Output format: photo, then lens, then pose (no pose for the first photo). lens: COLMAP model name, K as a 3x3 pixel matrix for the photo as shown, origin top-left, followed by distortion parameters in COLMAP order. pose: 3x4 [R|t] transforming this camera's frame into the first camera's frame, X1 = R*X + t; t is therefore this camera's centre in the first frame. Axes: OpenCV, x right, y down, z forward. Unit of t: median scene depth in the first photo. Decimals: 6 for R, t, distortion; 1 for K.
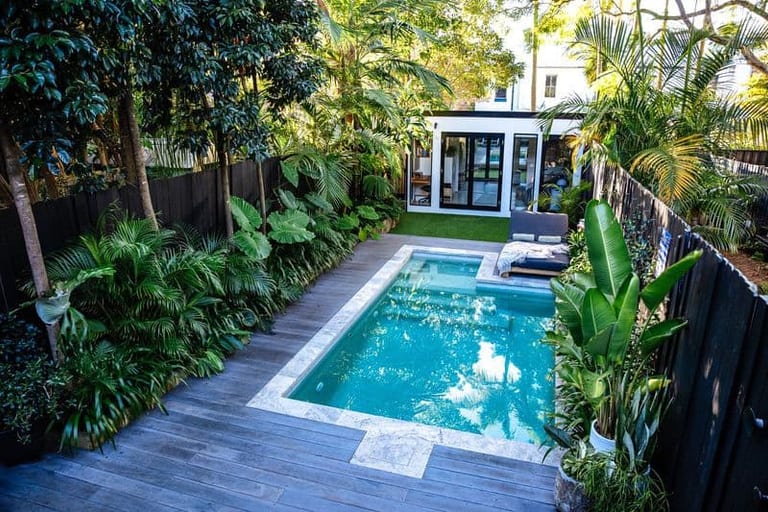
lens RADIAL K [[527.2, 0, 384.7], [0, 527.2, 249.9], [0, 0, 1]] dist [-0.073125, 0.004486]
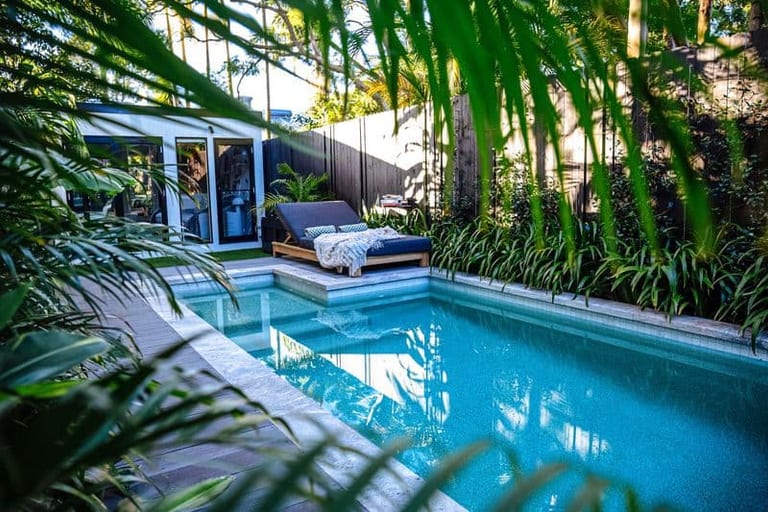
lens RADIAL K [[542.3, 0, 385.1], [0, 542.3, 255.7], [0, 0, 1]] dist [-0.102420, 0.077307]
pose [[0.617849, -0.118769, 0.777275, -0.166112], [0.245174, 0.968343, -0.046922, 0.042330], [-0.747096, 0.219558, 0.627409, 0.353571]]
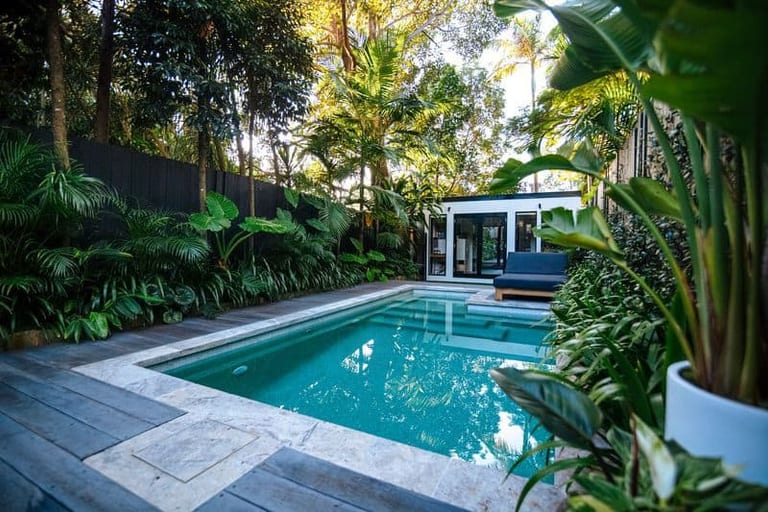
lens RADIAL K [[352.5, 0, 383.6], [0, 352.5, 256.6], [0, 0, 1]] dist [-0.017352, 0.000414]
pose [[0.987494, 0.014175, -0.157020, 0.079247], [-0.054833, 0.964652, -0.257758, 0.095383], [0.147816, 0.263145, 0.953365, 0.223233]]
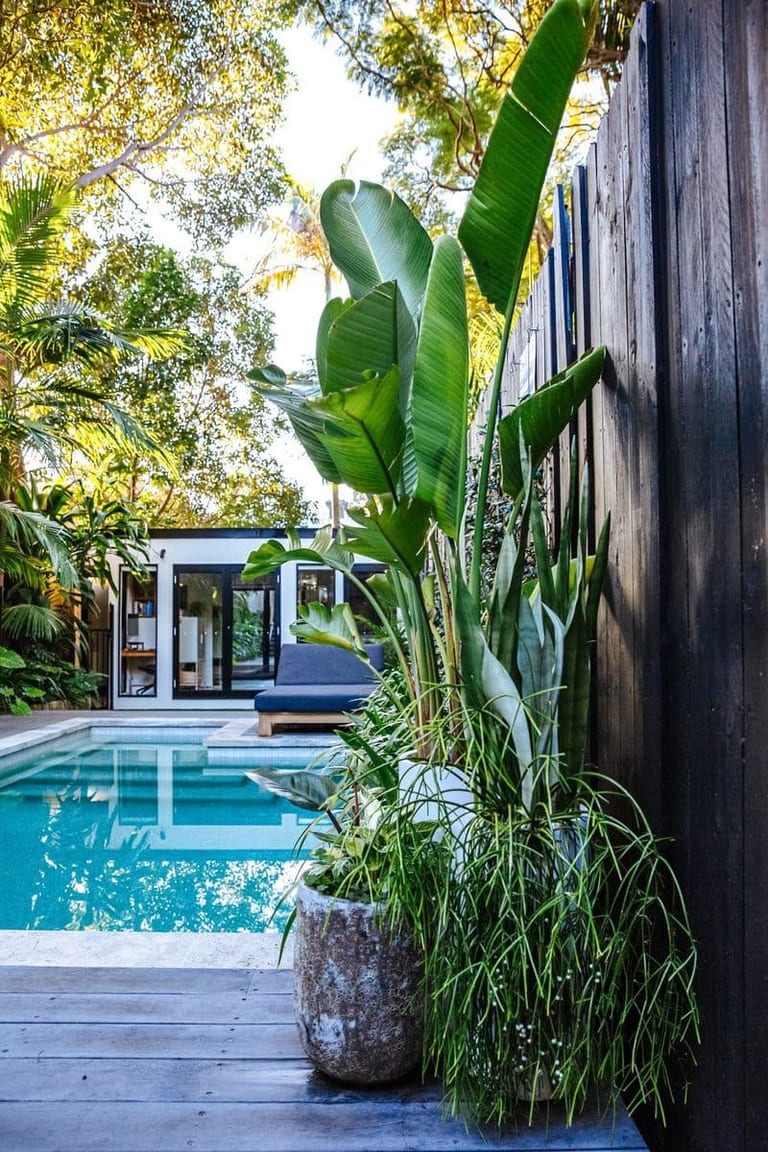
lens RADIAL K [[809.6, 0, 400.8], [0, 809.6, 600.4], [0, 0, 1]] dist [-0.112598, 0.092744]
pose [[0.948915, 0.008386, 0.315420, 0.070014], [0.095061, 0.945602, -0.311126, 0.114544], [-0.300872, 0.325217, 0.896499, 0.150467]]
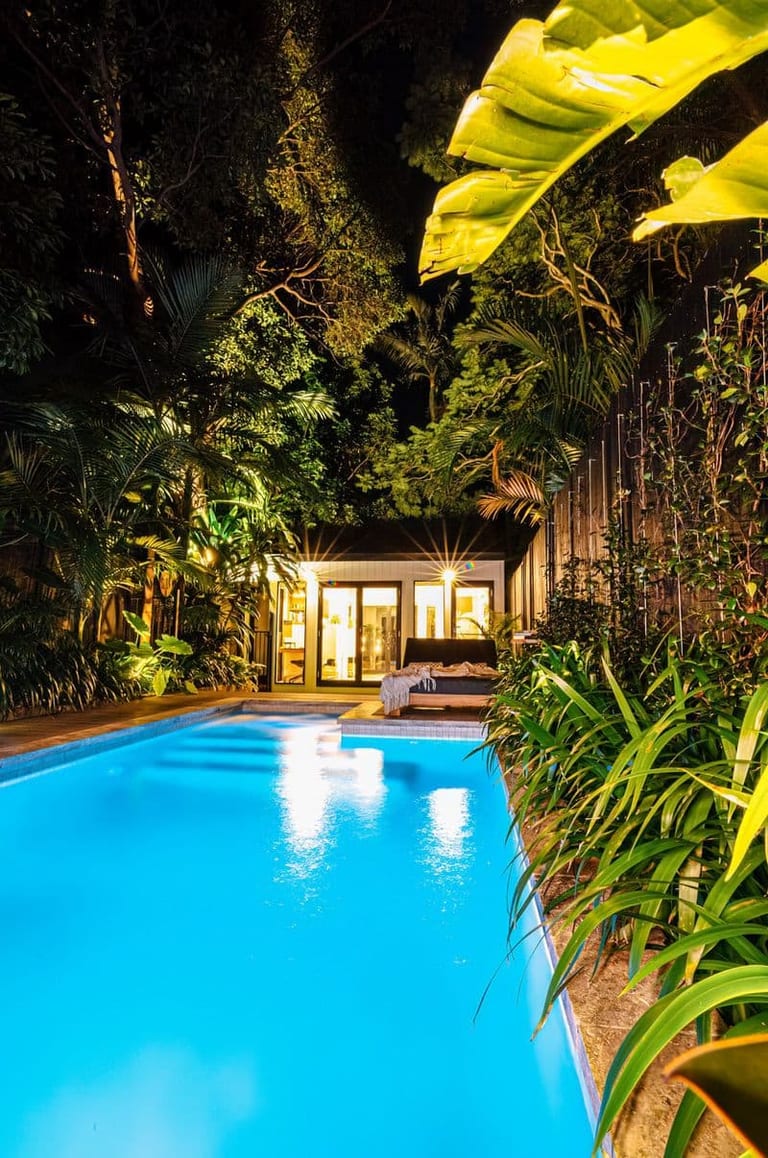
lens RADIAL K [[553.6, 0, 396.3], [0, 553.6, 601.0], [0, 0, 1]] dist [-0.018281, 0.000182]
pose [[0.984183, 0.024702, 0.175424, 0.082426], [0.041471, 0.930590, -0.363705, 0.094411], [-0.172232, 0.365228, 0.914847, 0.279384]]
